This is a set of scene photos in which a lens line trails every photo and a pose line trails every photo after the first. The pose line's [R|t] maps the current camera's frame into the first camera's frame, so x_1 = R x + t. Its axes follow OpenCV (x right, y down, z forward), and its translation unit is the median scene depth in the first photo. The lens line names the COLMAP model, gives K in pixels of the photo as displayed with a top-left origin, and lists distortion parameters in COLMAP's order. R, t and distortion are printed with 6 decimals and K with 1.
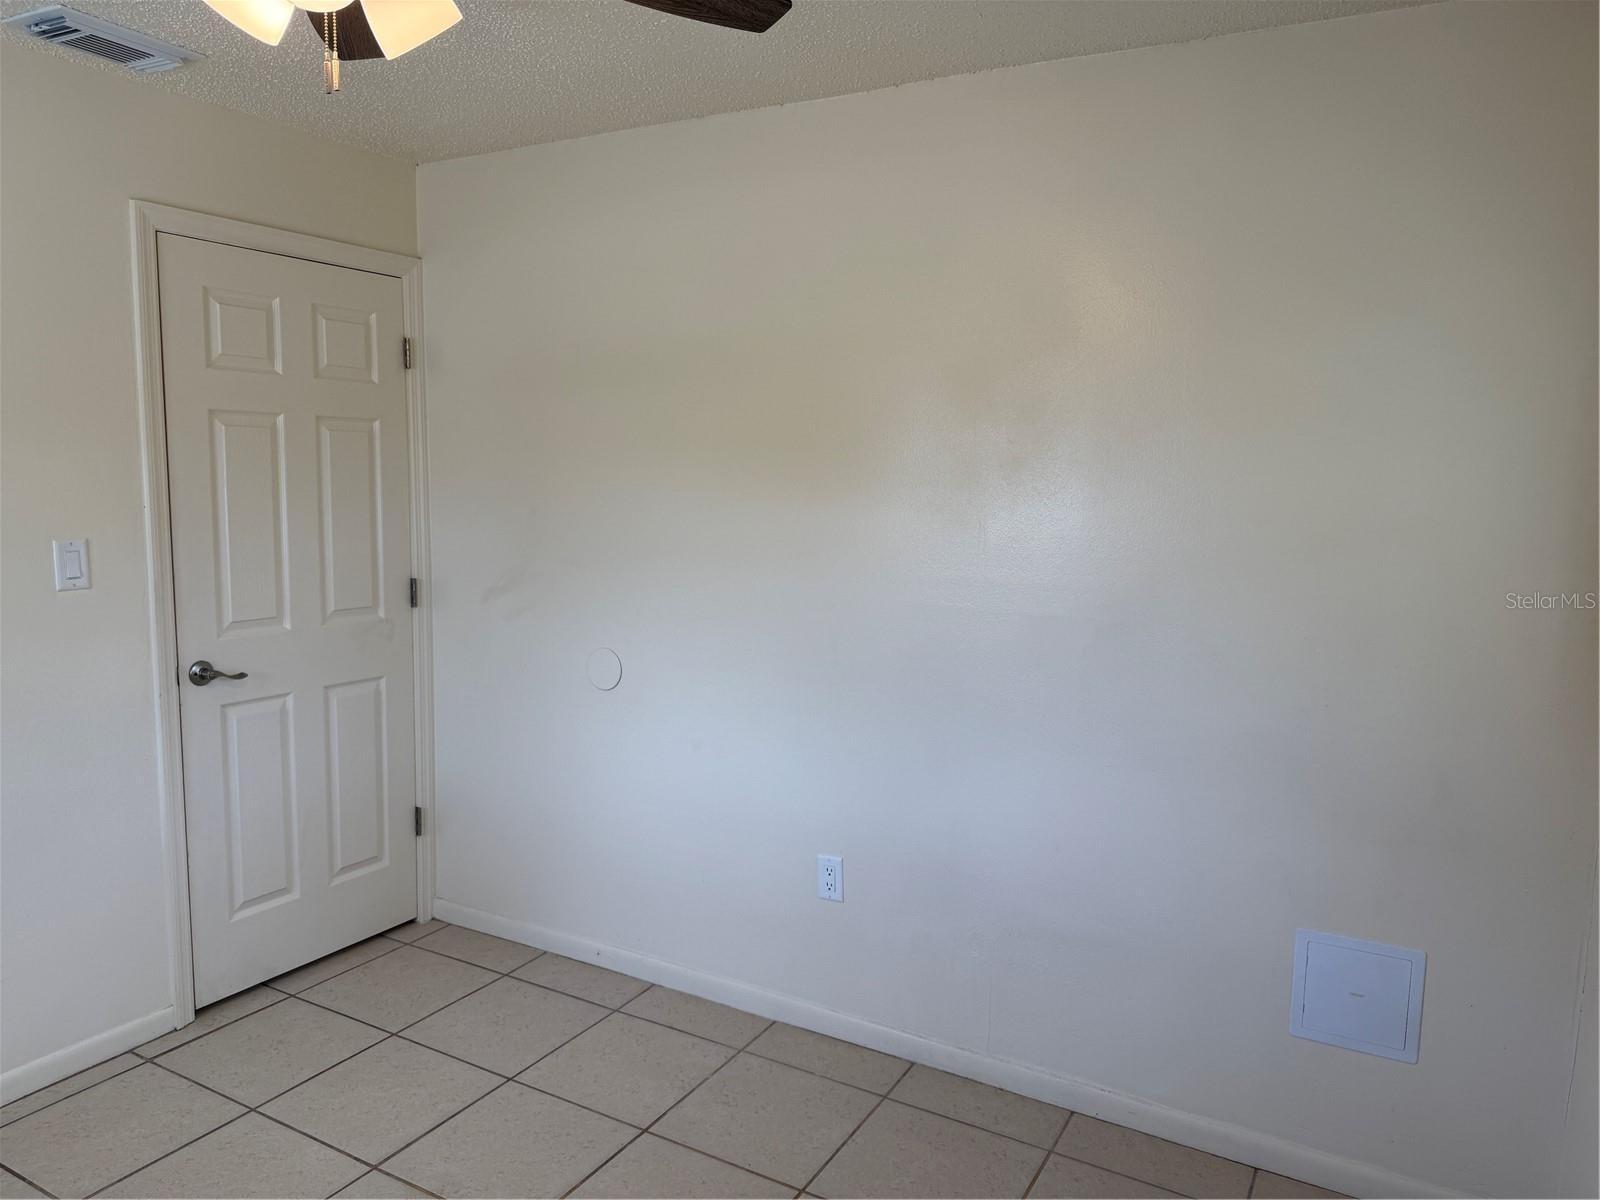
lens RADIAL K [[1135.8, 0, 805.6], [0, 1135.8, 600.0], [0, 0, 1]] dist [0.026831, -0.050935]
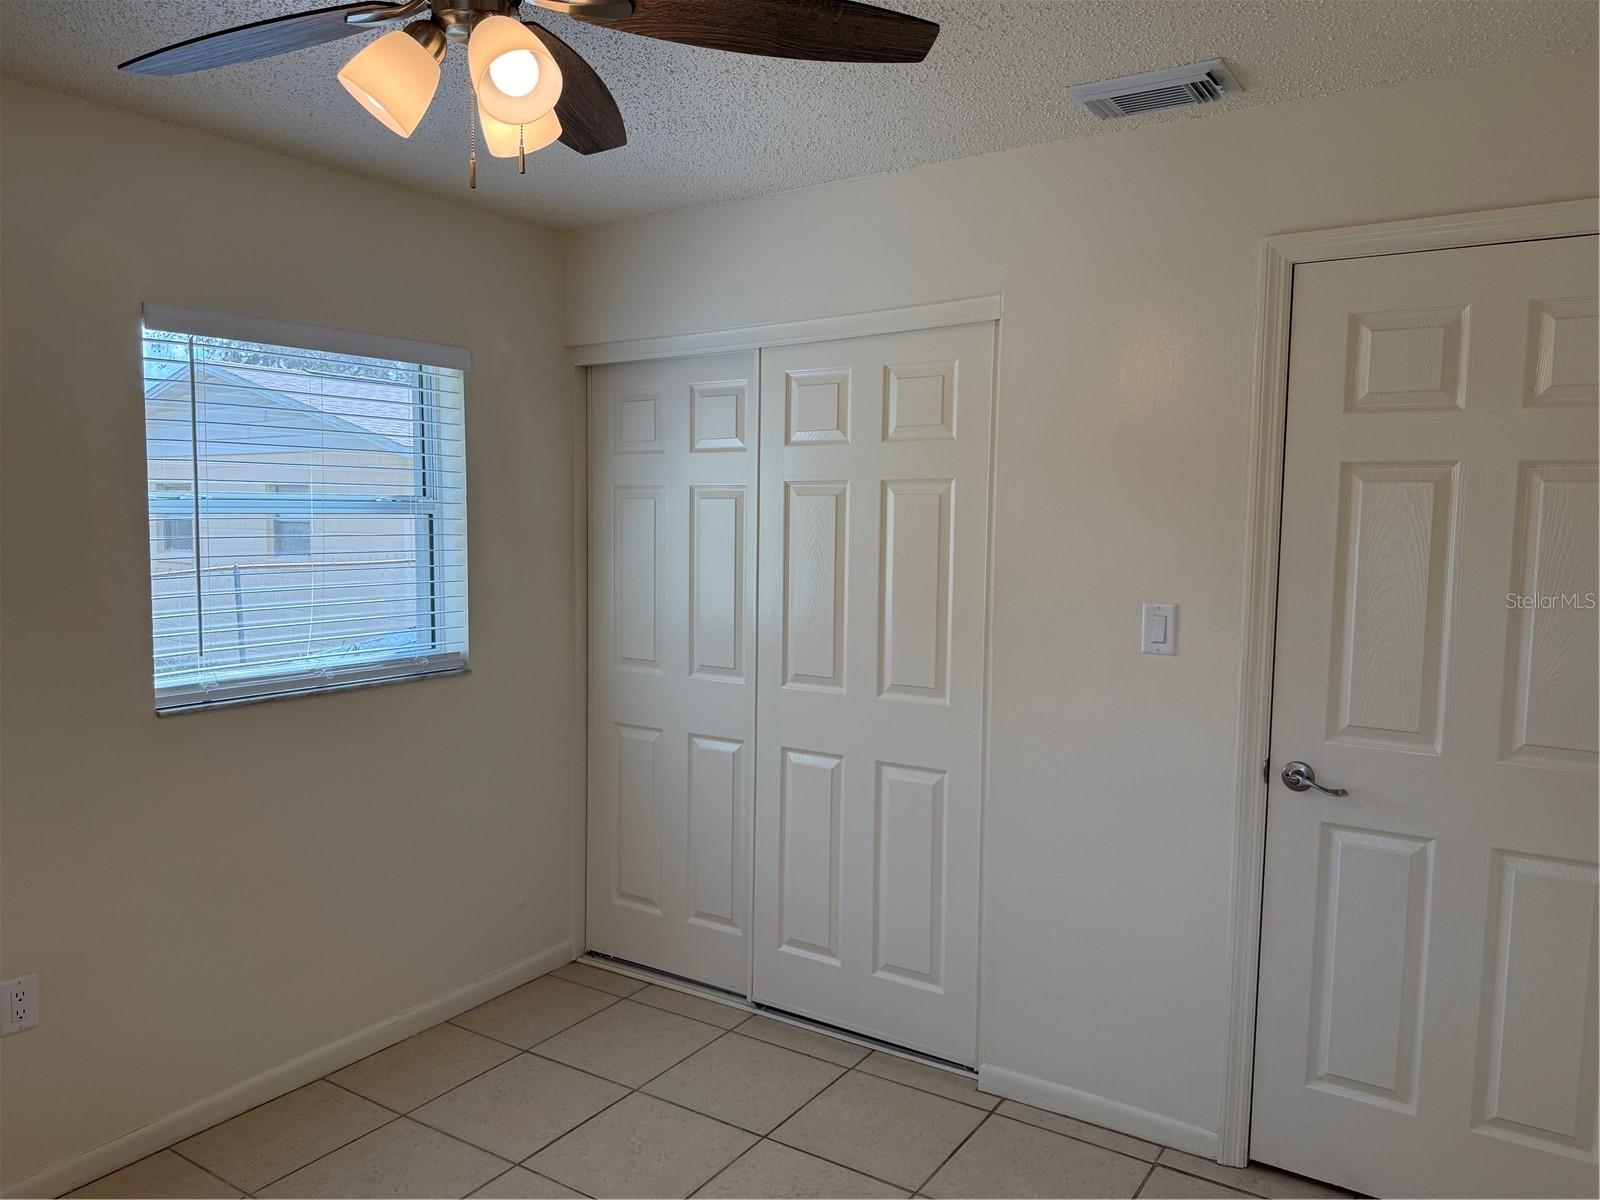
lens RADIAL K [[1135.8, 0, 807.7], [0, 1135.8, 605.3], [0, 0, 1]] dist [0.026831, -0.050935]
pose [[-0.069291, 0.063886, -0.995549, 0.339562], [-0.128711, 0.989034, 0.072426, -0.078584], [0.989258, 0.133156, -0.060309, 0.706619]]
